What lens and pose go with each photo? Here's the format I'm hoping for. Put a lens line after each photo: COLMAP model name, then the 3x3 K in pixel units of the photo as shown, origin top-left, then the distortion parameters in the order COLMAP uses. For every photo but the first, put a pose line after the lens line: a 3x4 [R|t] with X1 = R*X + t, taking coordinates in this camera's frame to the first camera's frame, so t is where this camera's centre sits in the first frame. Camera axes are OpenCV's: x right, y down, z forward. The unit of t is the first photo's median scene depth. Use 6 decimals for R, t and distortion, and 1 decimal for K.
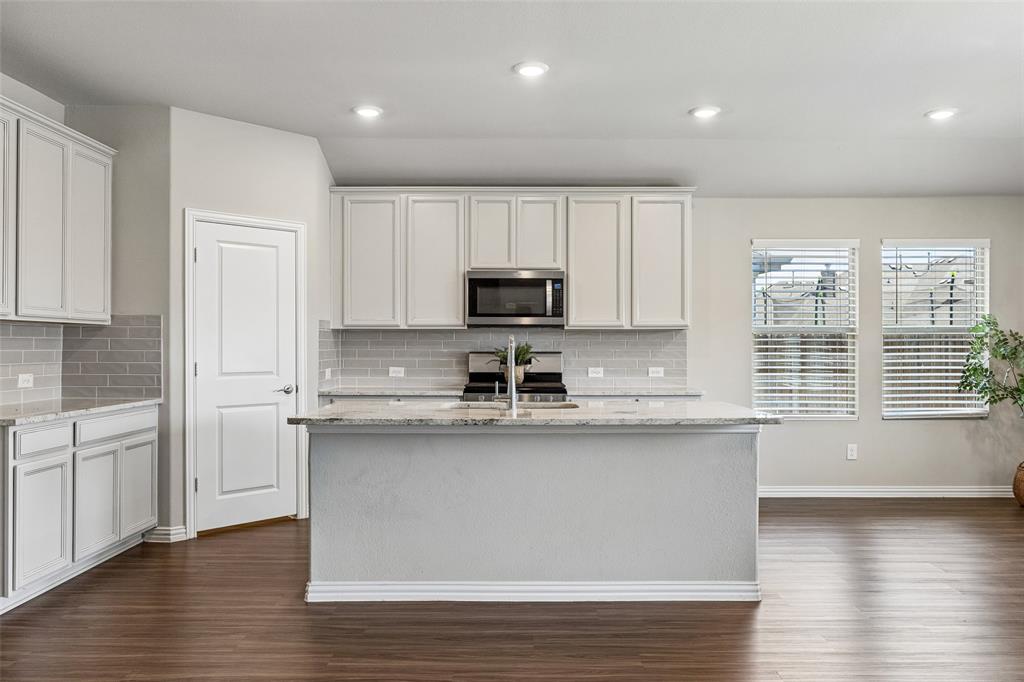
lens RADIAL K [[756.3, 0, 513.7], [0, 756.3, 345.9], [0, 0, 1]] dist [0.001162, -0.002363]
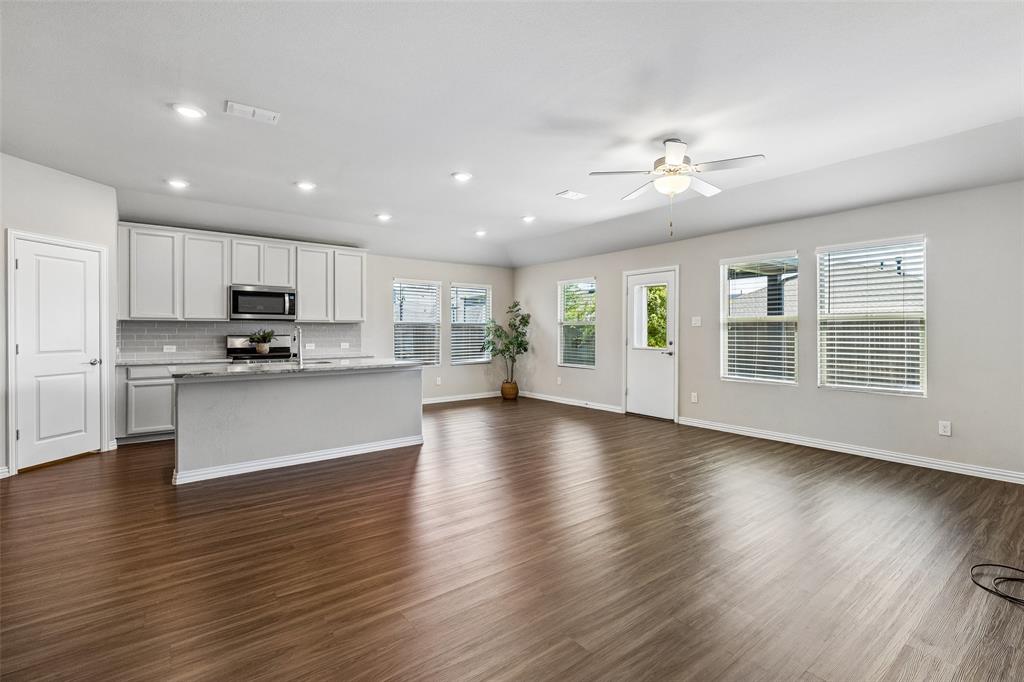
lens RADIAL K [[467.3, 0, 518.5], [0, 467.3, 332.9], [0, 0, 1]] dist [0.002190, -0.002154]
pose [[0.783677, -0.002608, 0.621164, -0.203192], [0.000833, 0.999995, 0.003148, 0.000308], [-0.621169, -0.001949, 0.783675, -0.176564]]
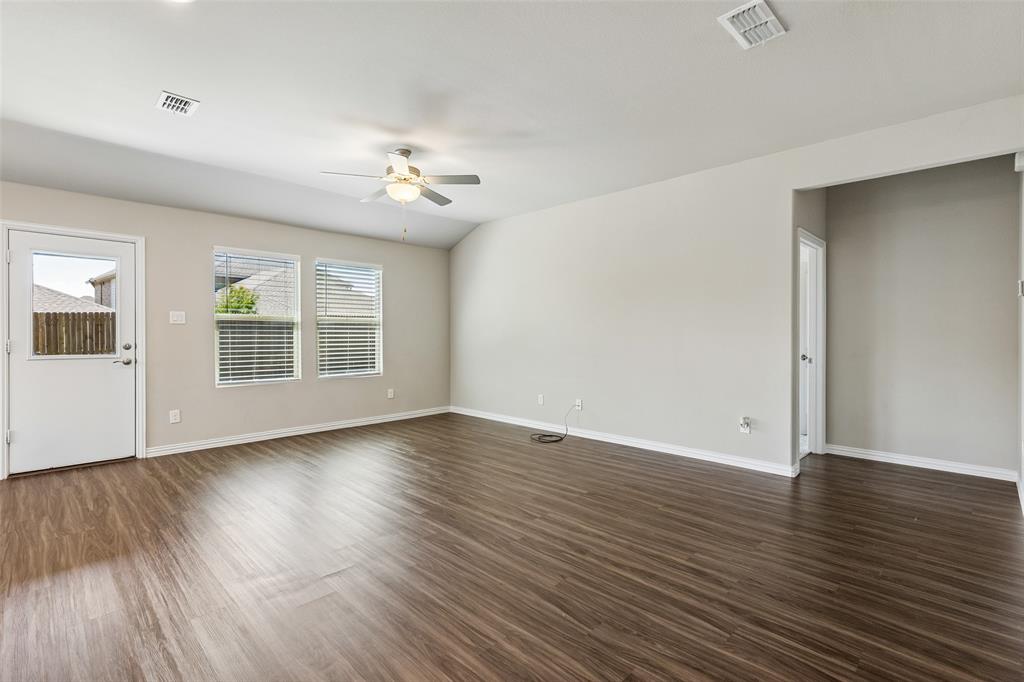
lens RADIAL K [[467.3, 0, 513.1], [0, 467.3, 331.7], [0, 0, 1]] dist [0.002190, -0.002154]
pose [[-0.722314, -0.006179, 0.691538, -0.221824], [-0.006072, 0.999978, 0.002592, -0.002872], [-0.691539, -0.002327, -0.722335, 0.583483]]
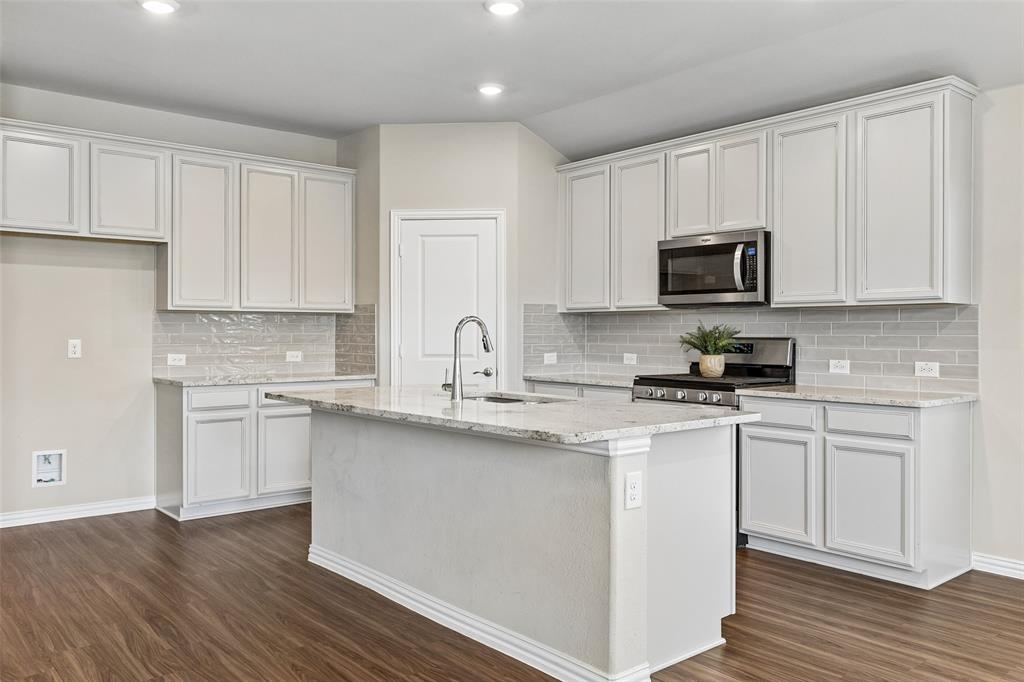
lens RADIAL K [[796.3, 0, 509.5], [0, 796.3, 333.8], [0, 0, 1]] dist [0.007505, -0.005766]
pose [[0.649717, 0.002430, -0.760173, 0.510464], [0.000097, 0.999995, 0.003279, 0.001477], [0.760176, -0.002205, 0.649713, 0.295298]]
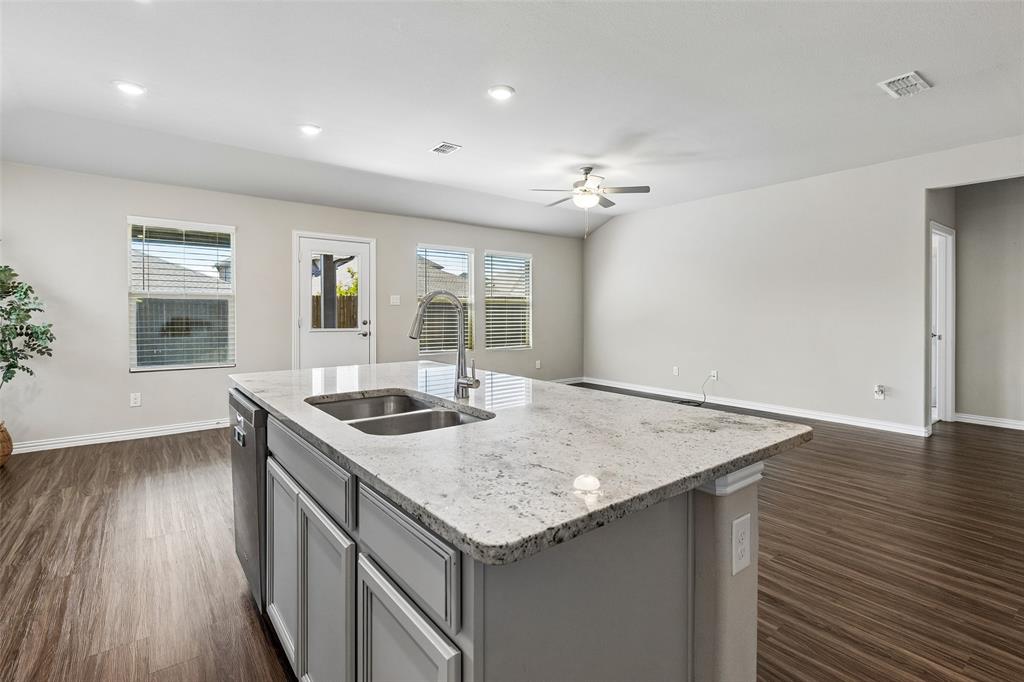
lens RADIAL K [[467.3, 0, 532.9], [0, 467.3, 310.9], [0, 0, 1]] dist [0.002190, -0.002154]
pose [[-0.625716, -0.006186, 0.780026, -0.245114], [-0.006480, 0.999975, 0.002732, -0.002571], [-0.780024, -0.003345, -0.625741, 0.814446]]
